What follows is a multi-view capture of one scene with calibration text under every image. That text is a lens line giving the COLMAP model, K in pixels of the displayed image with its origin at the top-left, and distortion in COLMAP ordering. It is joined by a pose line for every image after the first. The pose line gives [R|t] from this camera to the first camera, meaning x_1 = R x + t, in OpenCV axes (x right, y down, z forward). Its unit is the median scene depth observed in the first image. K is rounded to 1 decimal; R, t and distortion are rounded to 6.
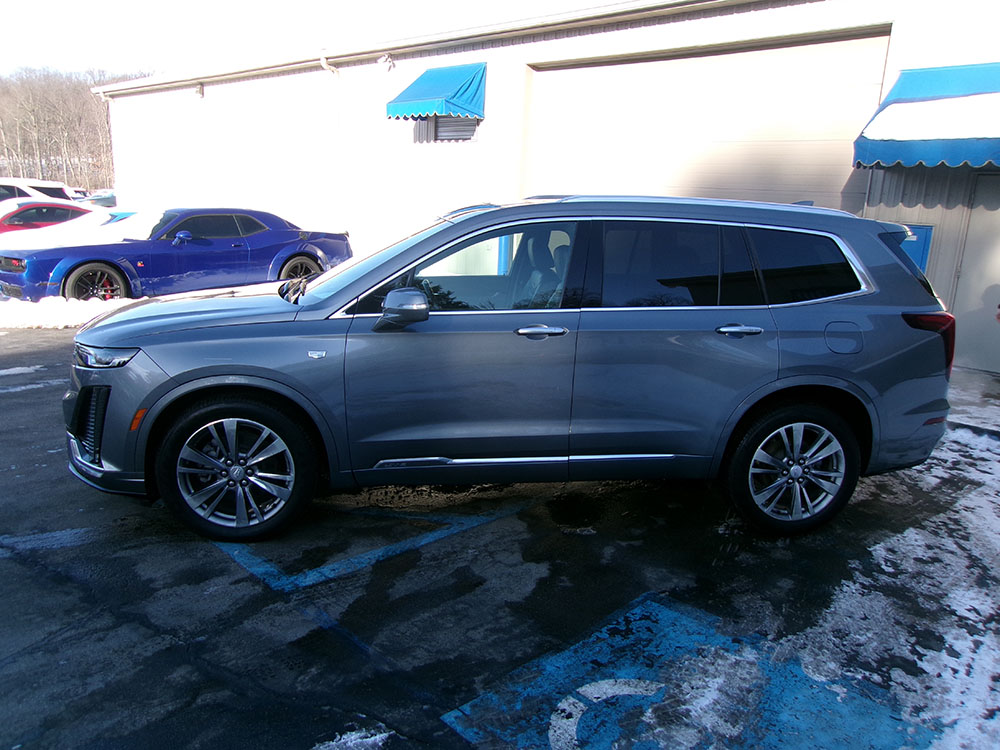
lens RADIAL K [[775.9, 0, 493.9], [0, 775.9, 376.1], [0, 0, 1]] dist [-0.028469, 0.051262]
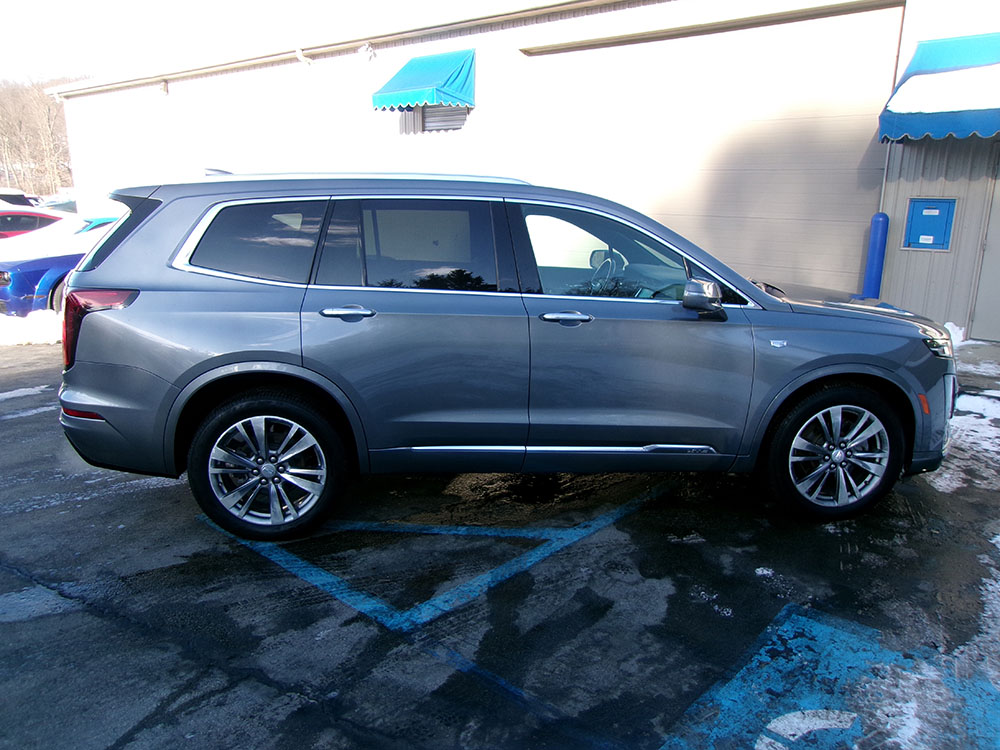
lens RADIAL K [[775.9, 0, 493.9], [0, 775.9, 376.1], [0, 0, 1]] dist [-0.028469, 0.051262]
pose [[0.997865, -0.048213, 0.044051, -0.179911], [0.047668, 0.998774, 0.013345, -0.024405], [-0.044641, -0.011217, 0.998940, 0.089833]]
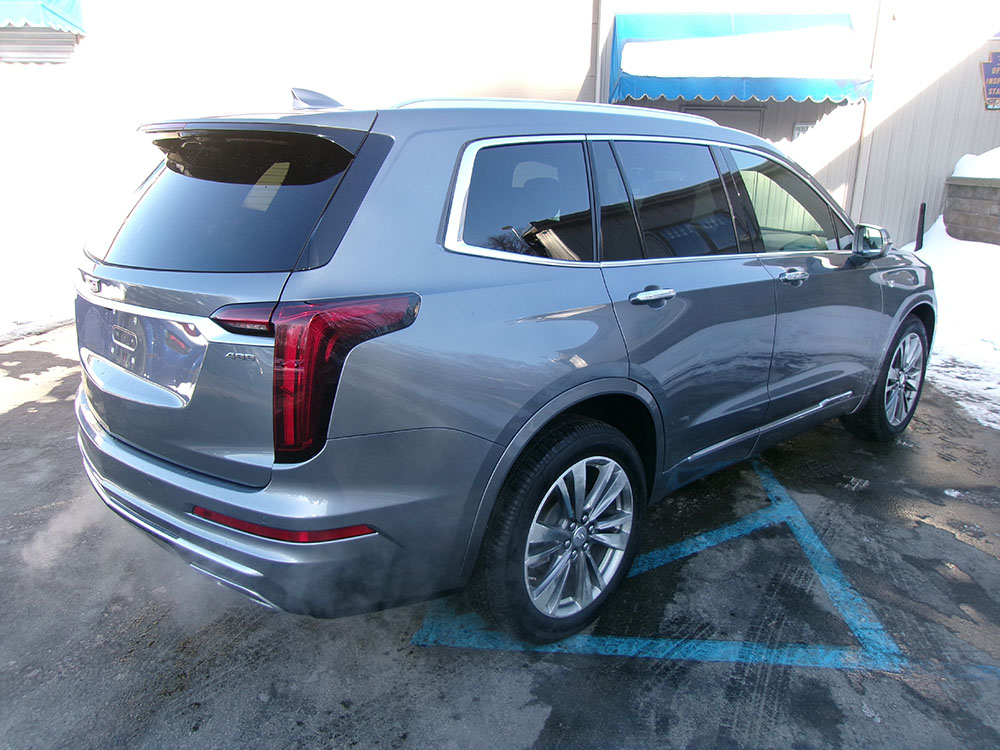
lens RADIAL K [[775.9, 0, 493.9], [0, 775.9, 376.1], [0, 0, 1]] dist [-0.028469, 0.051262]
pose [[0.757606, -0.213619, 0.616766, -0.915510], [0.169696, 0.976897, 0.129905, -0.150429], [-0.630267, 0.006246, 0.776353, 0.632871]]
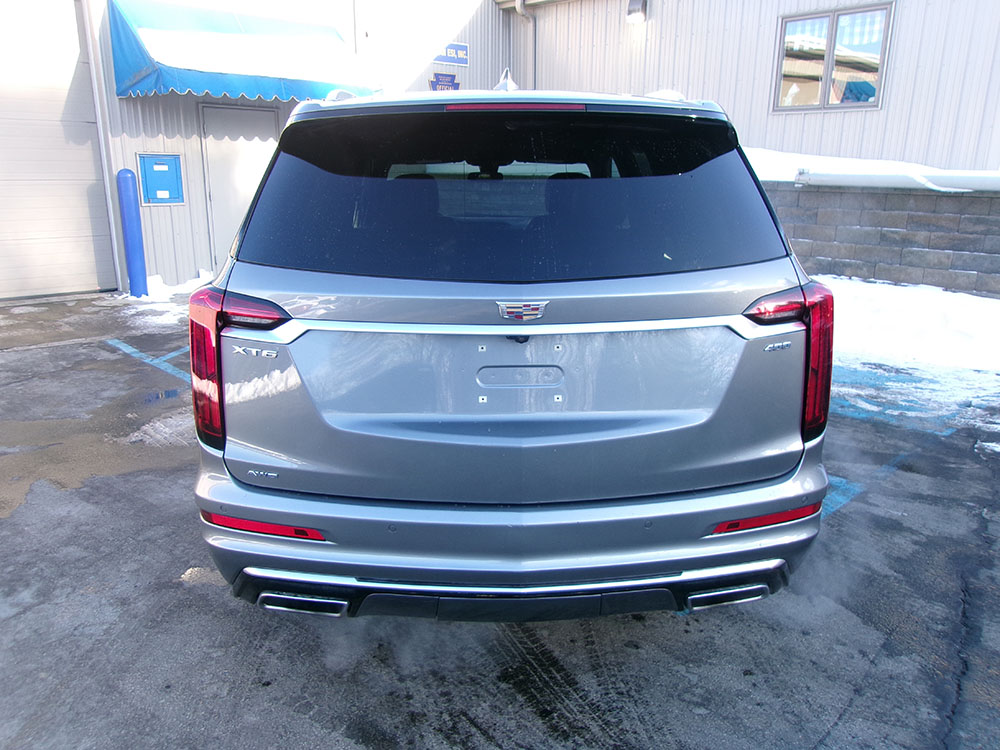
lens RADIAL K [[775.9, 0, 493.9], [0, 775.9, 376.1], [0, 0, 1]] dist [-0.028469, 0.051262]
pose [[0.013572, -0.306645, 0.951727, -1.237123], [0.221862, 0.929013, 0.296162, -0.310589], [-0.974984, 0.207132, 0.080641, 1.327264]]
